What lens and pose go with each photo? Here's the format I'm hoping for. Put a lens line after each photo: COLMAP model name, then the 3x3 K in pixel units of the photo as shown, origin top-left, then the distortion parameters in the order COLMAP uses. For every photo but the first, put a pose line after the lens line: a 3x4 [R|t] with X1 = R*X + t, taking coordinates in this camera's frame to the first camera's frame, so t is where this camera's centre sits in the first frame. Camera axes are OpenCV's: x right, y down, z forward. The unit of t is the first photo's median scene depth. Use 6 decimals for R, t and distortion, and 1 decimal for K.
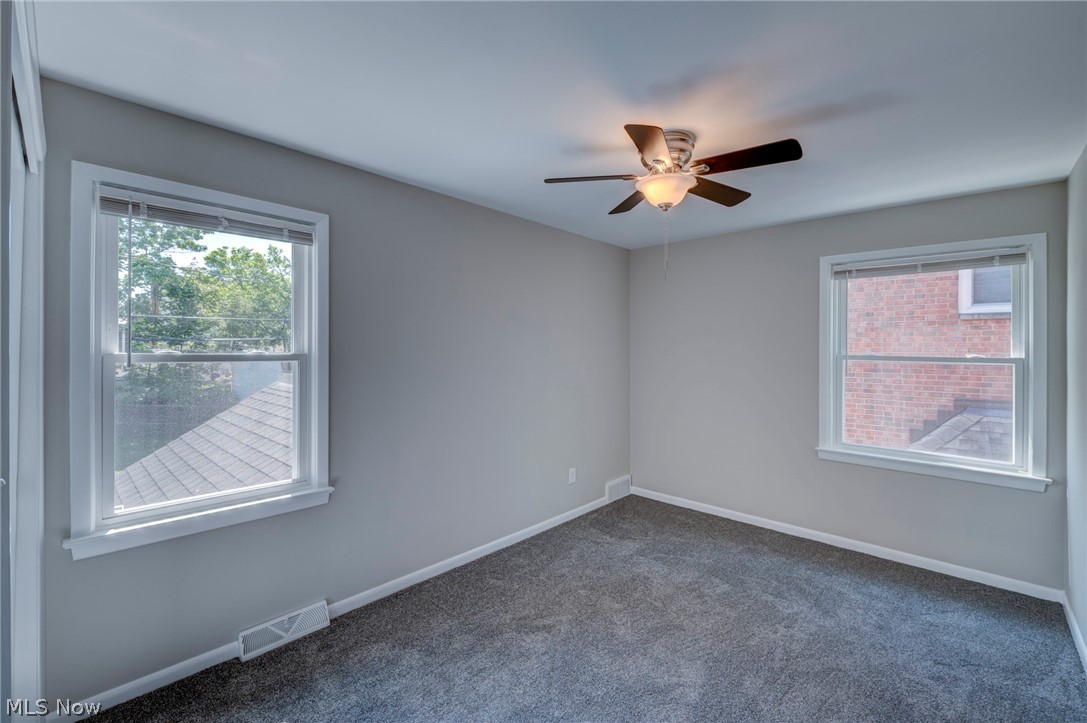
lens RADIAL K [[457.0, 0, 543.5], [0, 457.0, 361.5], [0, 0, 1]] dist [-0.000482, 0.000118]
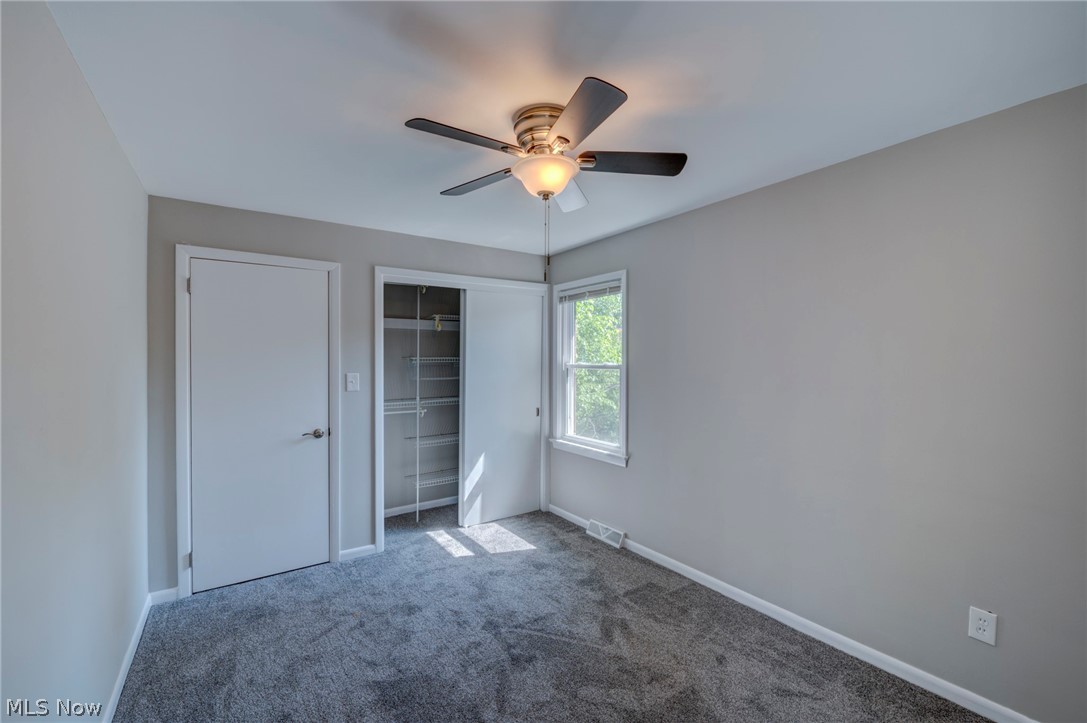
lens RADIAL K [[462.4, 0, 543.5], [0, 462.4, 361.5], [0, 0, 1]] dist [0.000231, 0.000161]
pose [[-0.213333, 0.000579, -0.976979, 1.068346], [-0.020779, 0.999771, 0.005130, -0.029593], [0.976759, 0.021395, -0.213272, 1.098455]]
